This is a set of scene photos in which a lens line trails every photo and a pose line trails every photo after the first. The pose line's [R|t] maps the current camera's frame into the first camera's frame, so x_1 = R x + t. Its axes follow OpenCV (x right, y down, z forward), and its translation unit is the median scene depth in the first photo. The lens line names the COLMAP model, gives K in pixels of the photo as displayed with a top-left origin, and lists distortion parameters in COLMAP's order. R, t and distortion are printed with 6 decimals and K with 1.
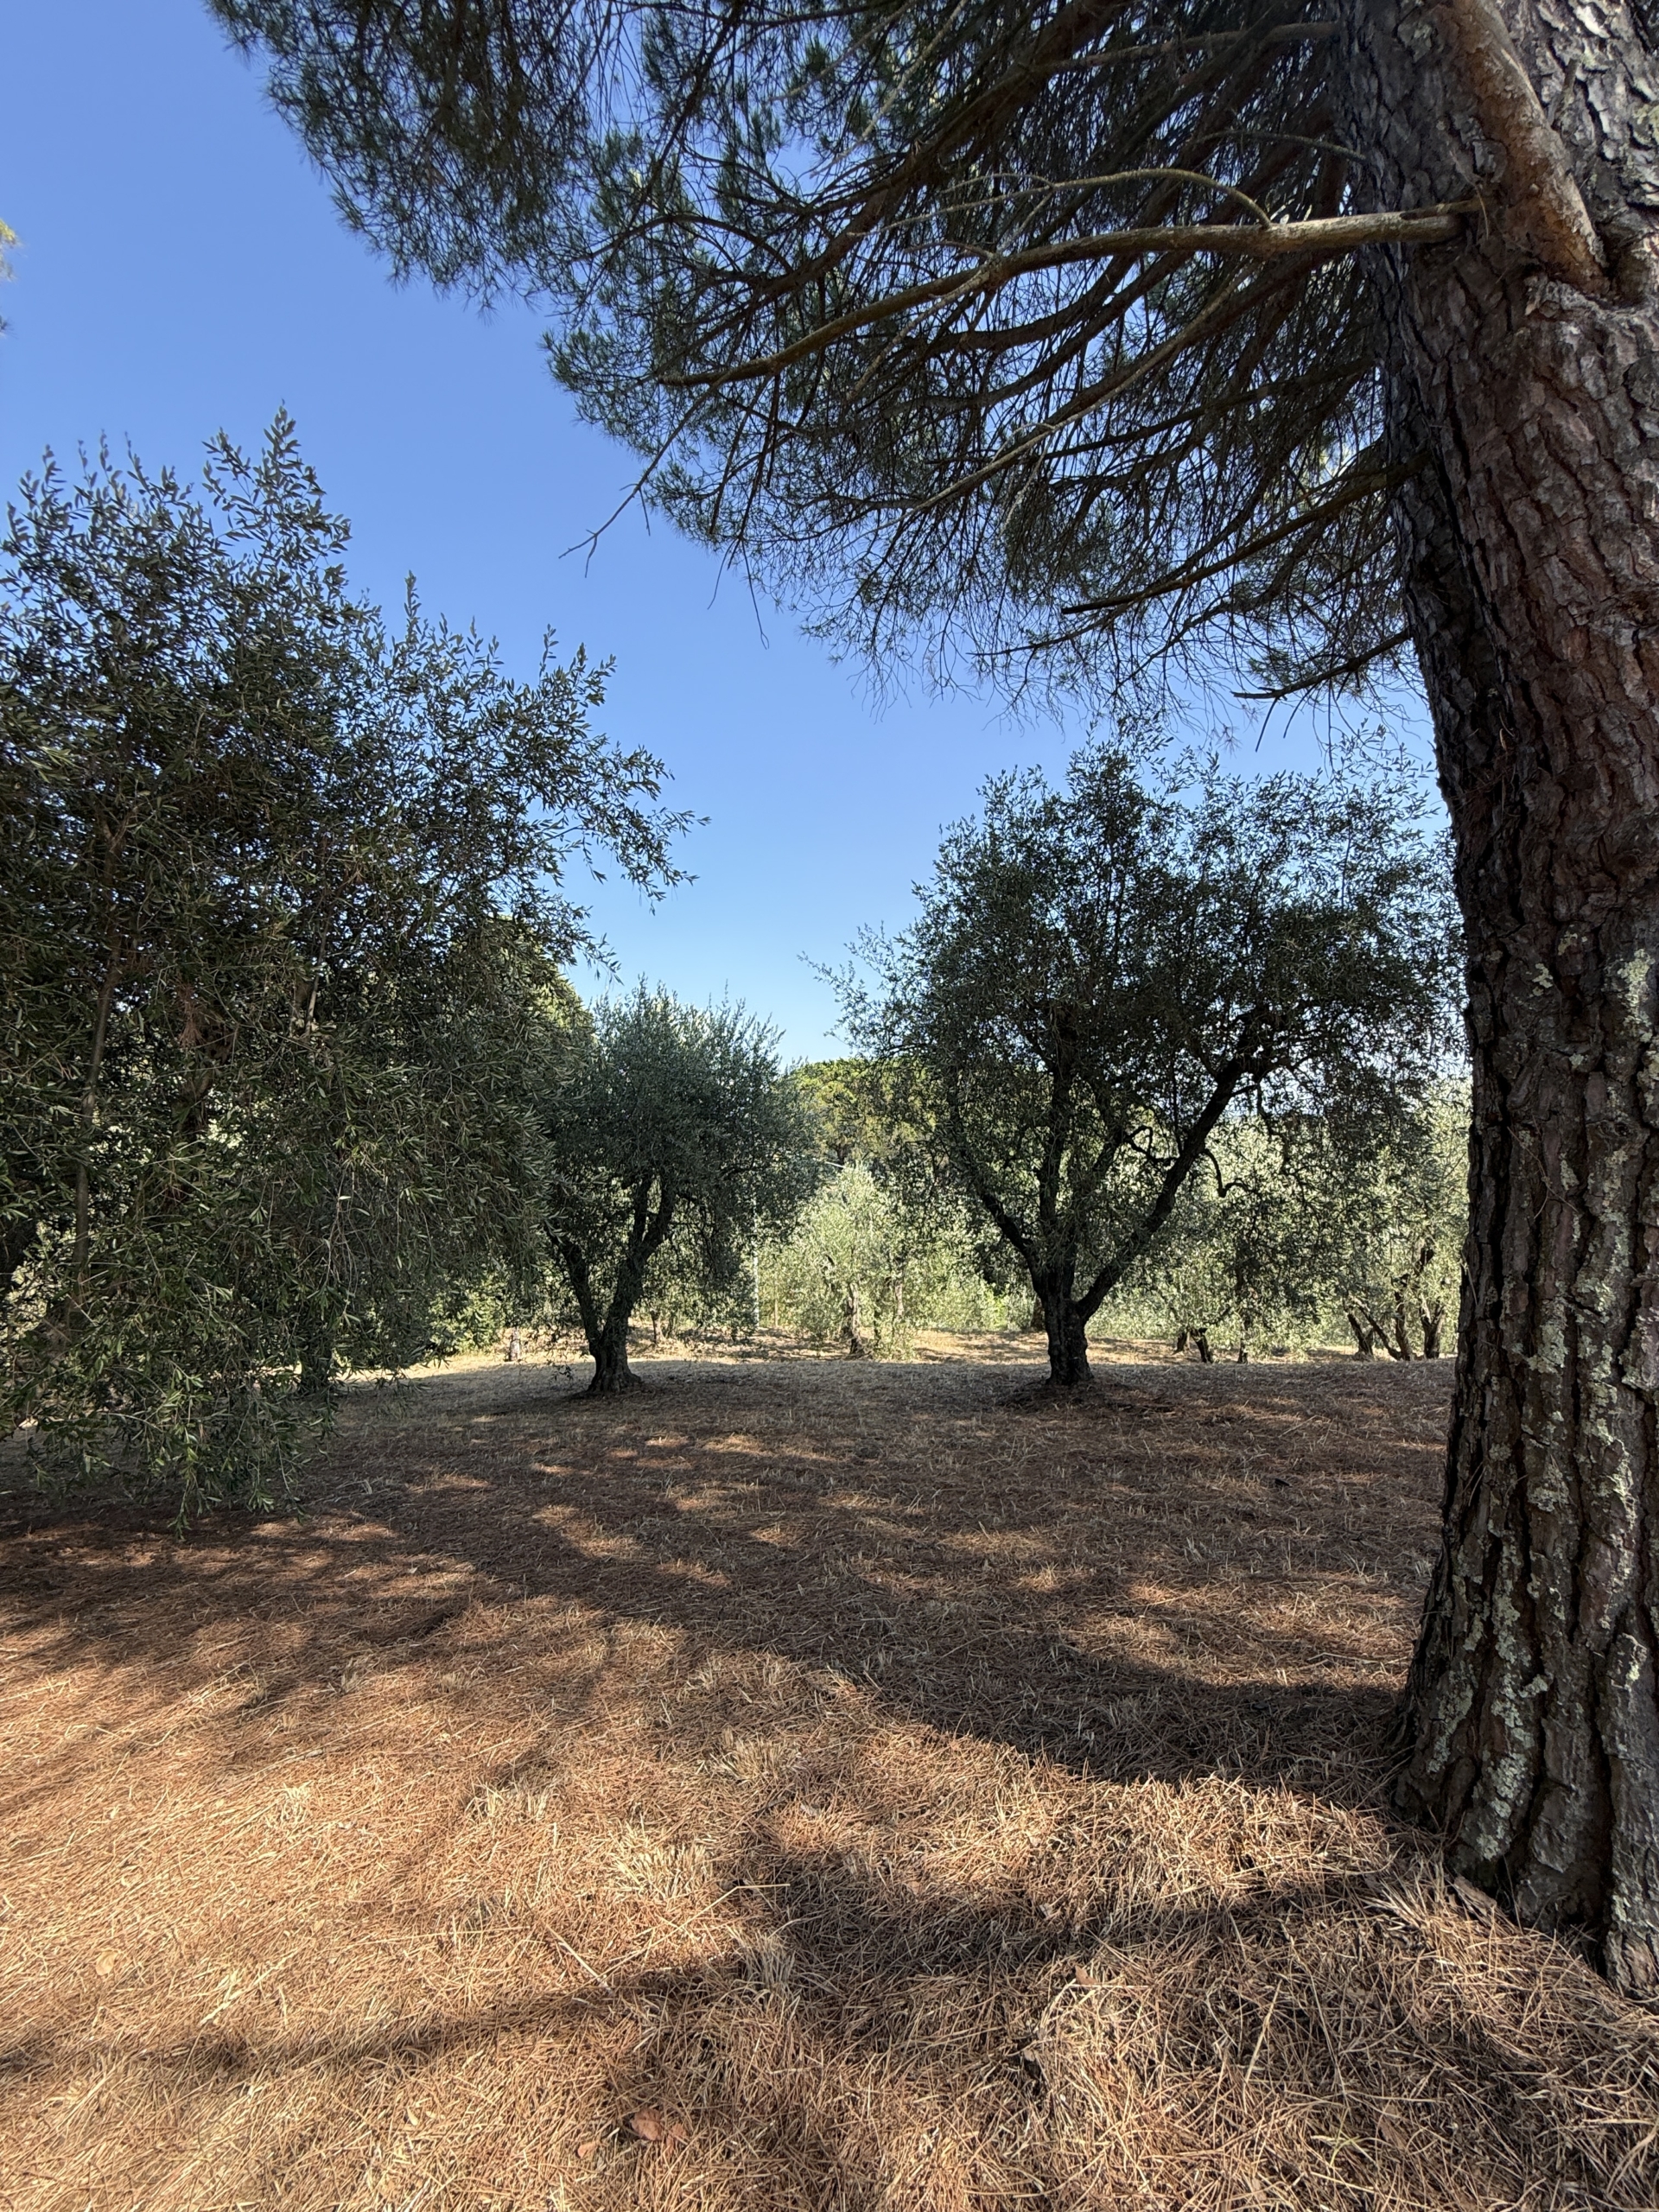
lens RADIAL K [[887.2, 0, 829.1], [0, 887.2, 1105.8], [0, 0, 1]] dist [0.001131, 0.000088]
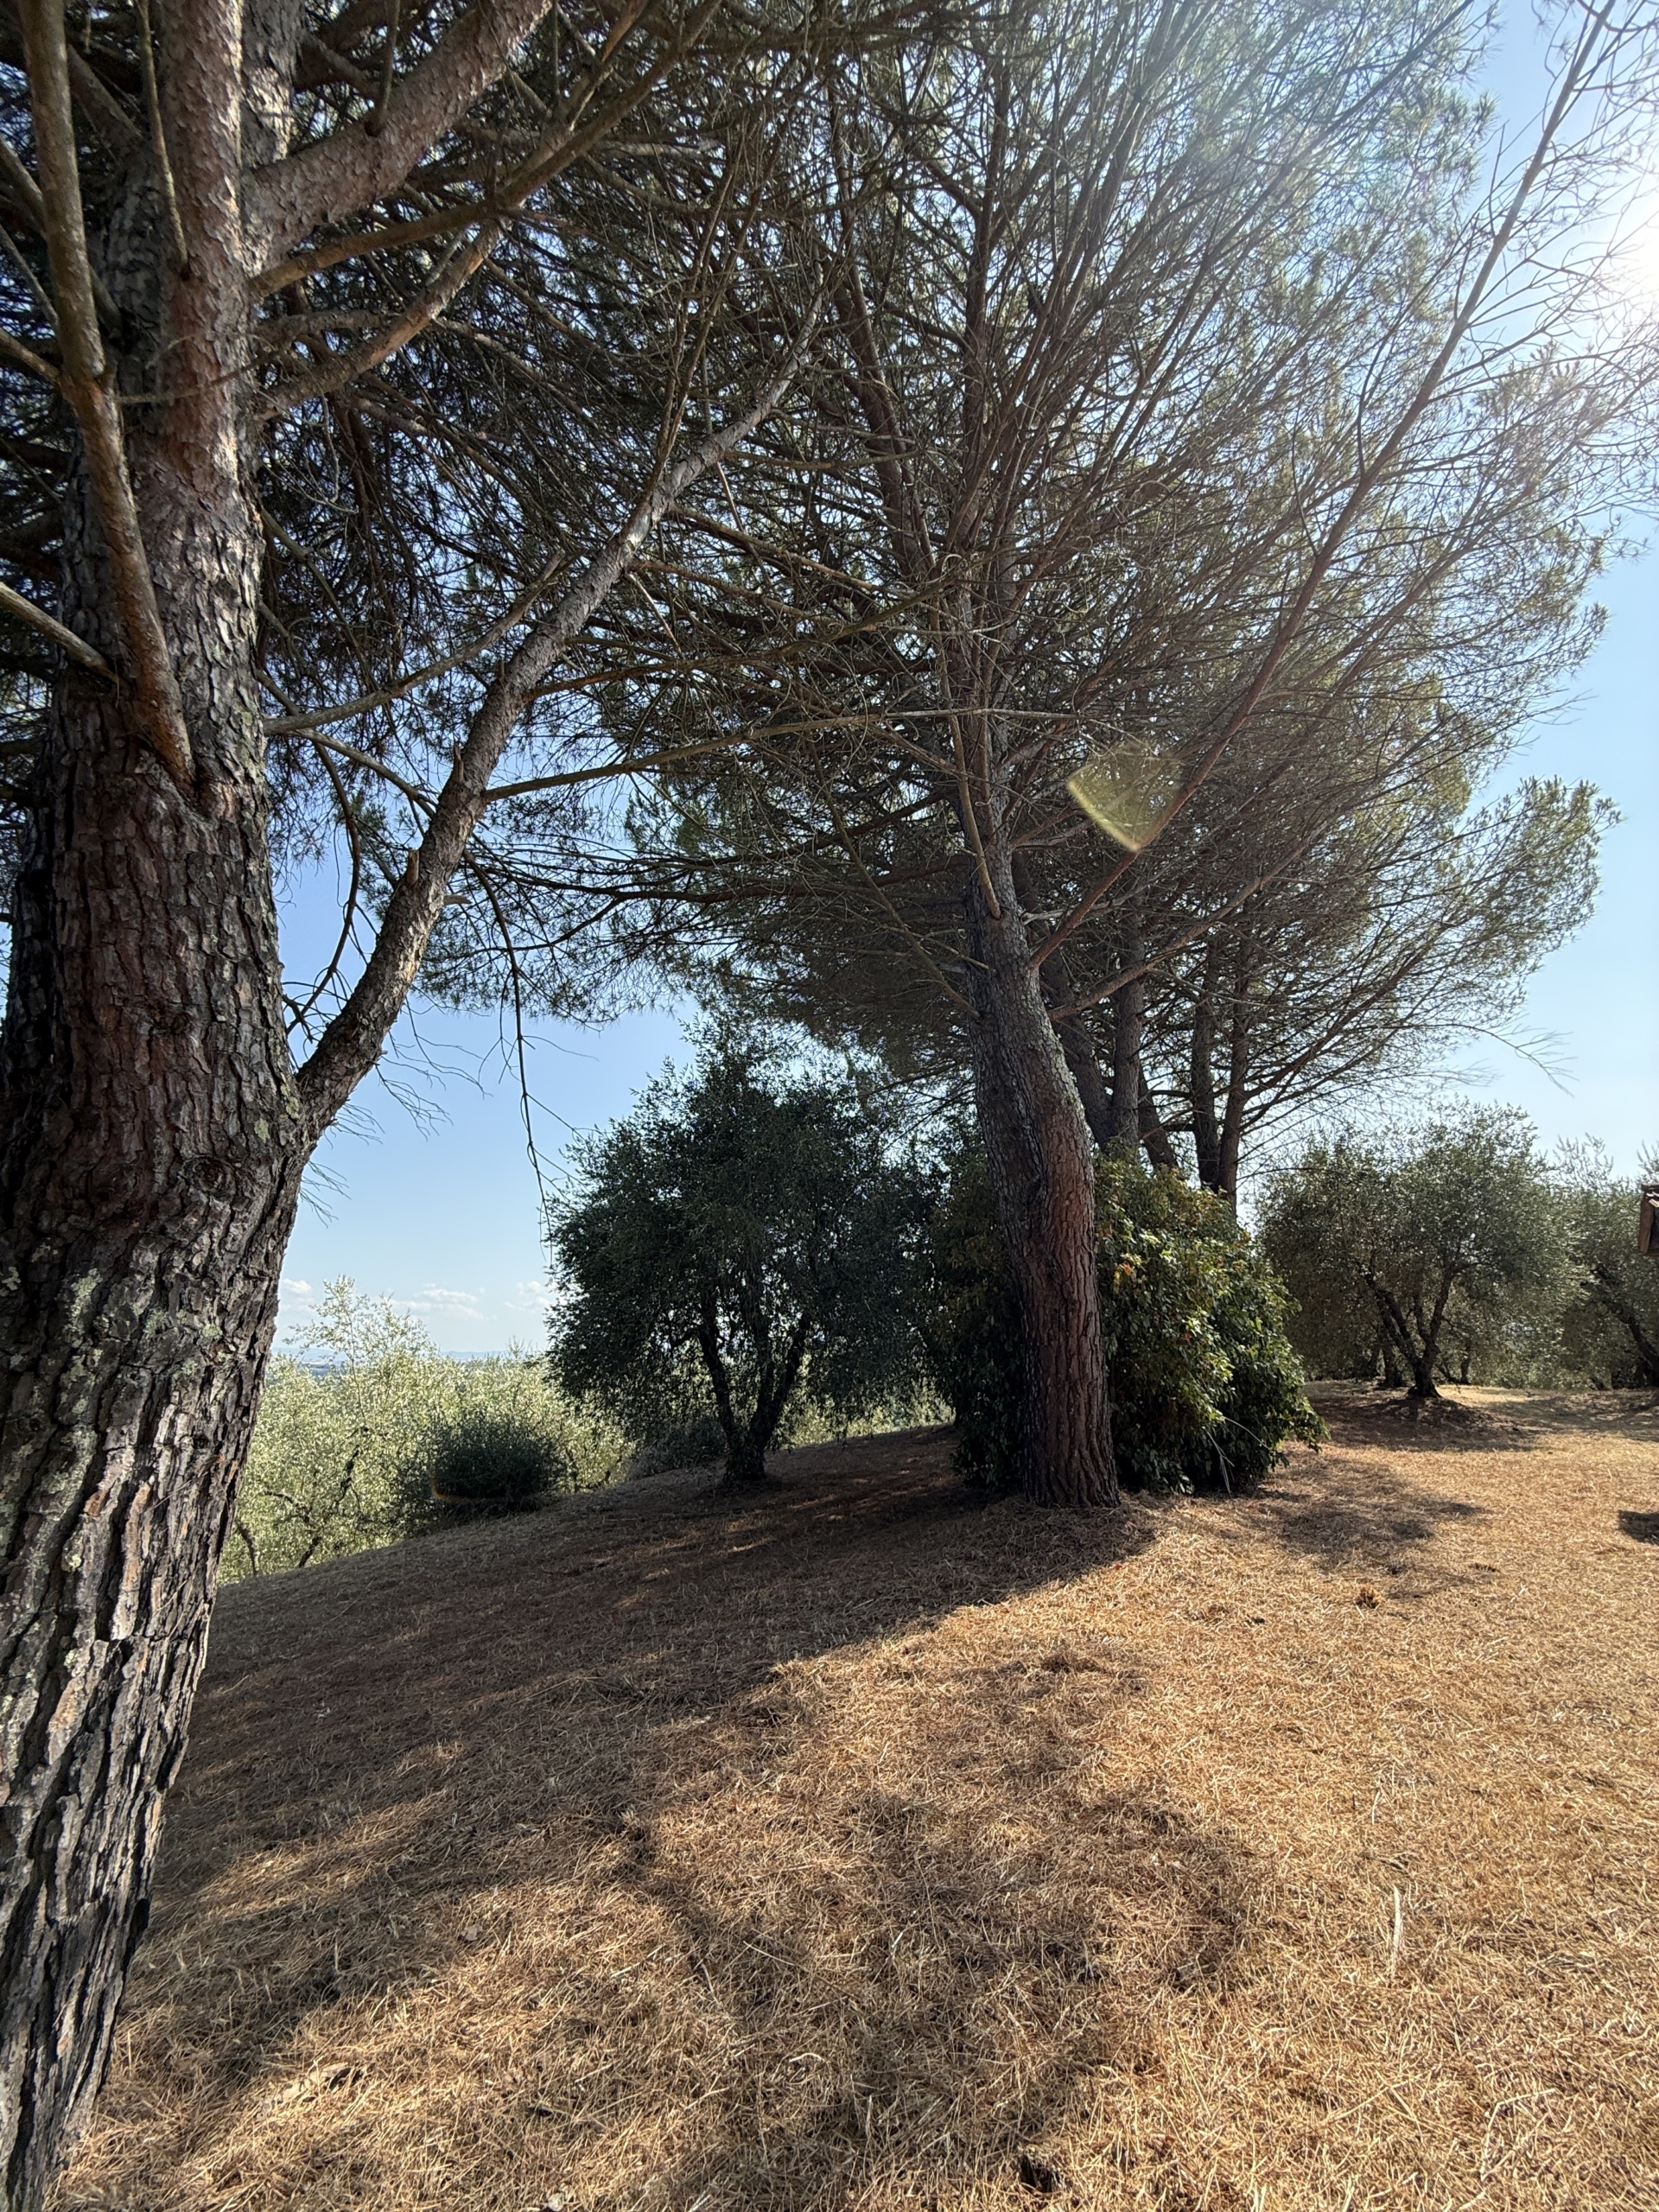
lens RADIAL K [[887.2, 0, 825.1], [0, 887.2, 1106.7], [0, 0, 1]] dist [0.001131, 0.000088]
pose [[0.226965, 0.289642, 0.929836, -0.066644], [-0.012876, 0.955561, -0.294512, -0.039683], [-0.973818, 0.054871, 0.220608, -0.266043]]
